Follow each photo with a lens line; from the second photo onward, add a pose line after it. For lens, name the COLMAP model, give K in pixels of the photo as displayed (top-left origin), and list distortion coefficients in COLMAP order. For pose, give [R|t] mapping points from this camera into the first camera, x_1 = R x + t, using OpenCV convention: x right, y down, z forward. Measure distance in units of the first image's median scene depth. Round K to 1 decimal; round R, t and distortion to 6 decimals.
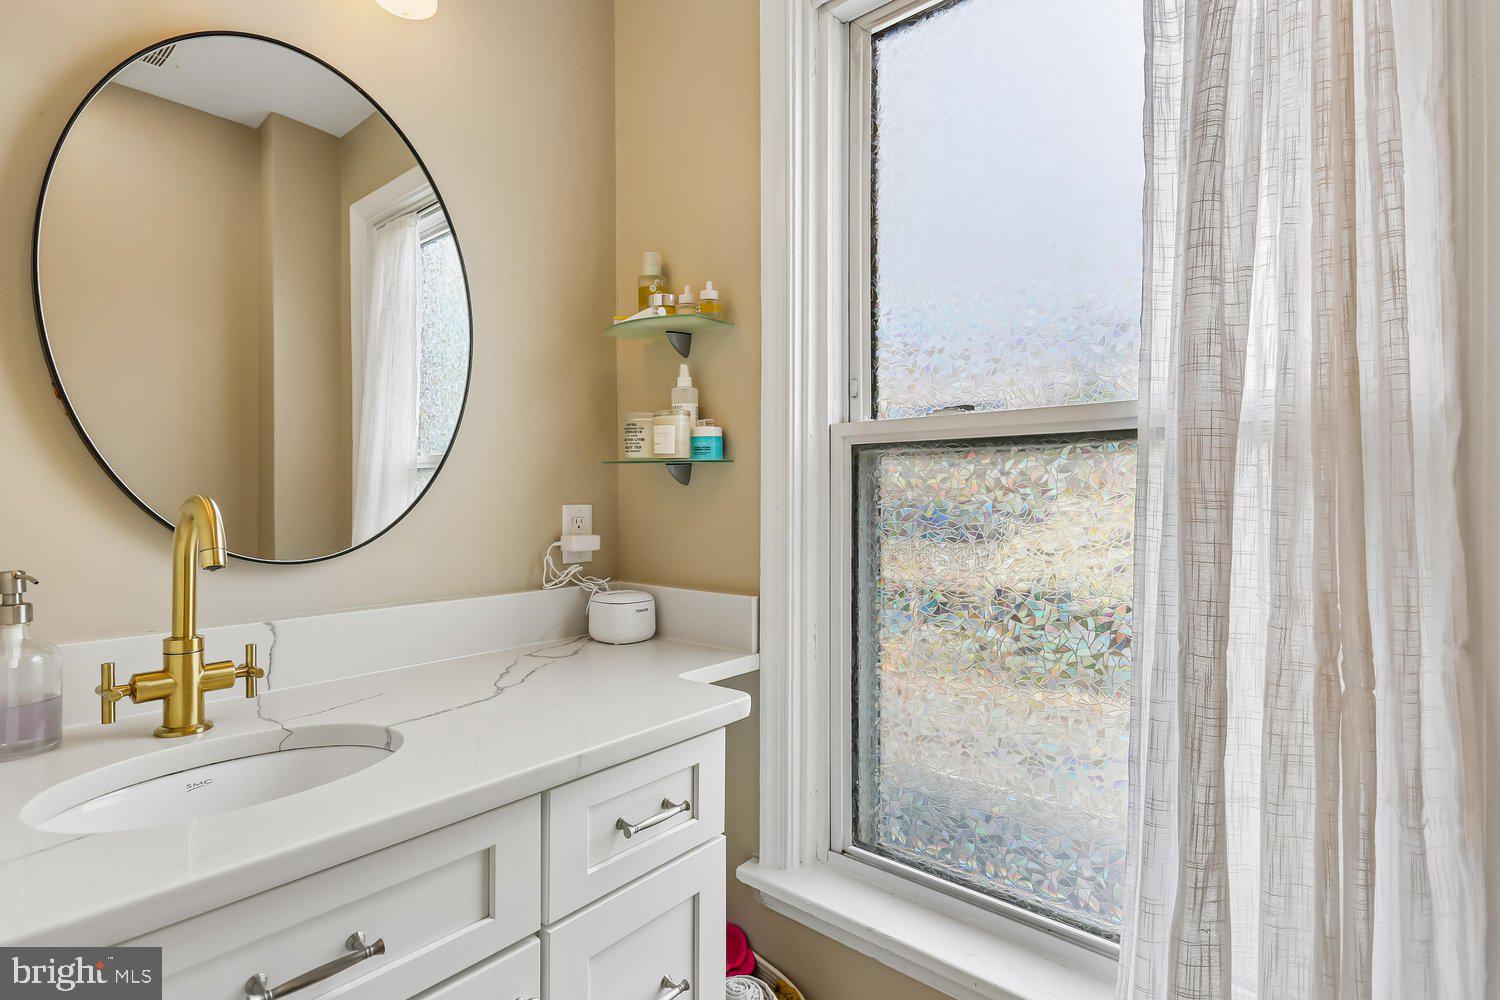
lens RADIAL K [[725.7, 0, 749.0], [0, 725.7, 500.7], [0, 0, 1]] dist [0.014109, -0.005589]
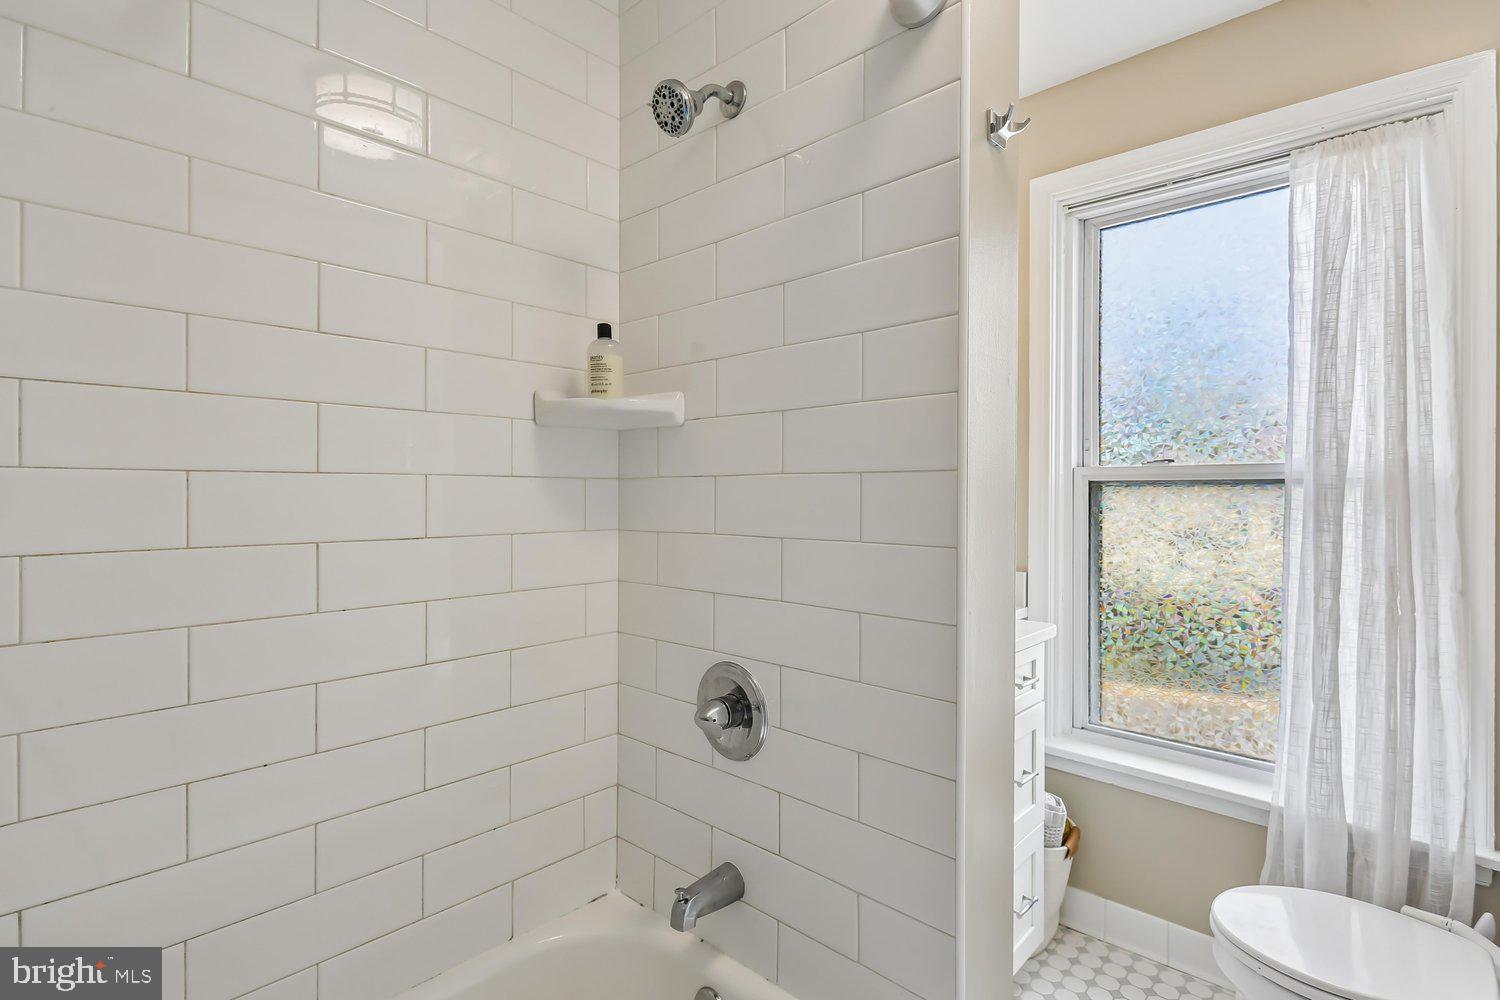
lens RADIAL K [[725.7, 0, 747.4], [0, 725.7, 495.6], [0, 0, 1]] dist [0.014109, -0.005589]
pose [[0.998172, 0.002130, -0.060397, -0.840446], [-0.002145, 0.999998, -0.000186, -0.065347], [0.060396, 0.000315, 0.998174, -1.092686]]
